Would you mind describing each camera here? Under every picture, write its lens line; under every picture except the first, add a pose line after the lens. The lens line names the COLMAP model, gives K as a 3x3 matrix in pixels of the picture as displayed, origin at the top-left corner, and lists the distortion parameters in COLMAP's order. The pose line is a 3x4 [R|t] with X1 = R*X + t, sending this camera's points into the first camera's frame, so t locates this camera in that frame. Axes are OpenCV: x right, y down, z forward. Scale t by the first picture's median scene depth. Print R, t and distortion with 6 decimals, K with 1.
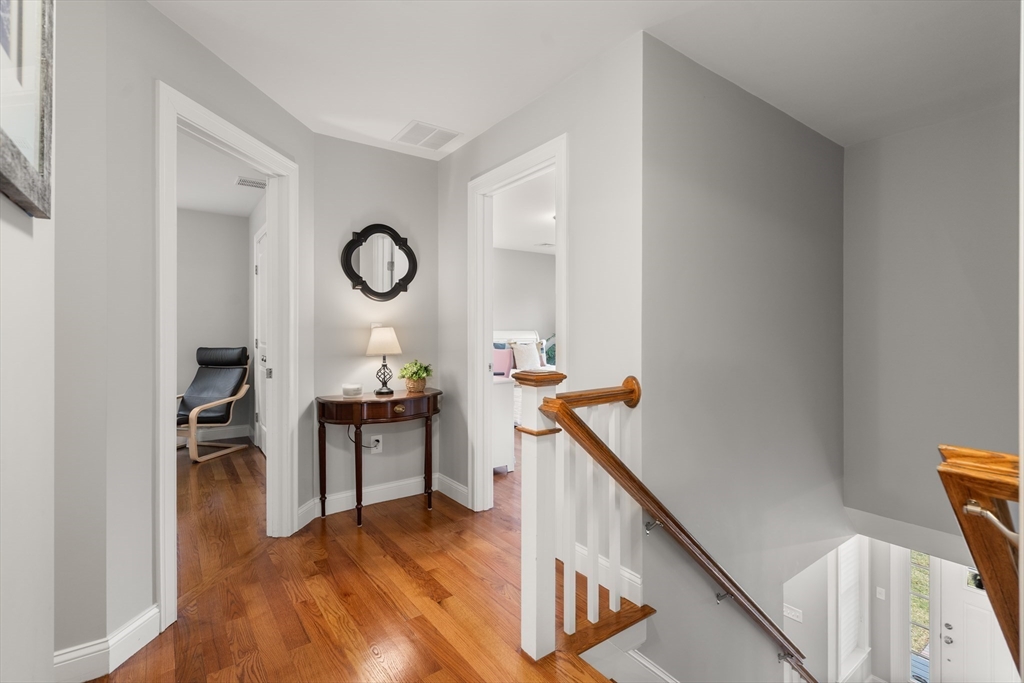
lens RADIAL K [[471.1, 0, 509.7], [0, 471.1, 333.9], [0, 0, 1]] dist [0.000270, 0.000537]
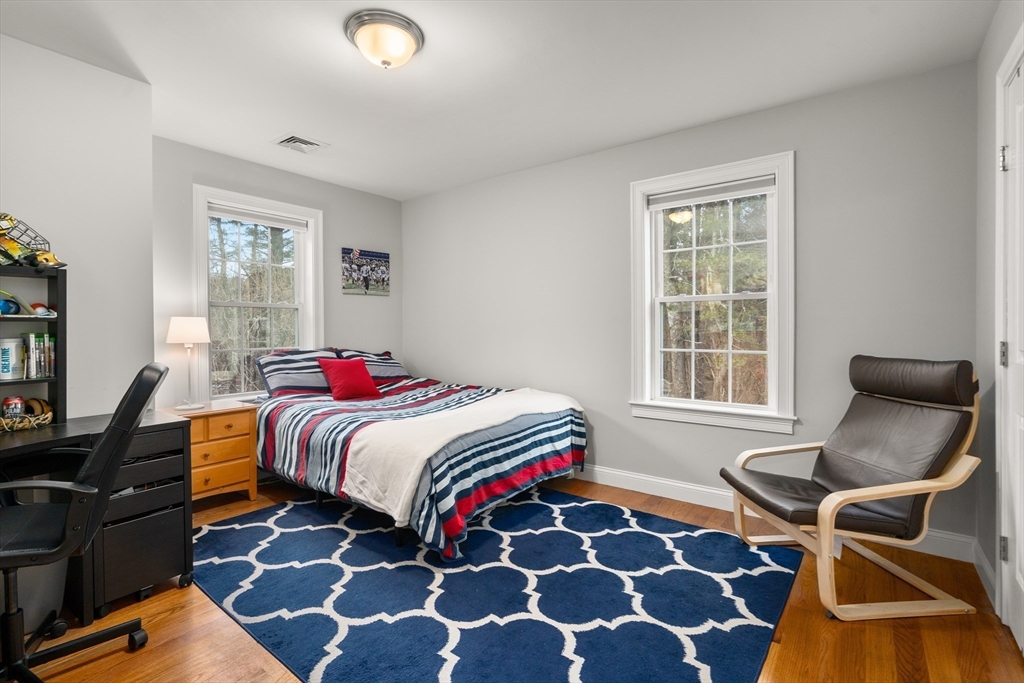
lens RADIAL K [[471.1, 0, 509.7], [0, 471.1, 333.9], [0, 0, 1]] dist [0.000270, 0.000537]
pose [[0.281072, 0.005850, -0.959669, -0.287176], [0.001060, 0.999979, 0.006406, 0.002566], [0.959686, -0.002818, 0.281060, 0.515771]]
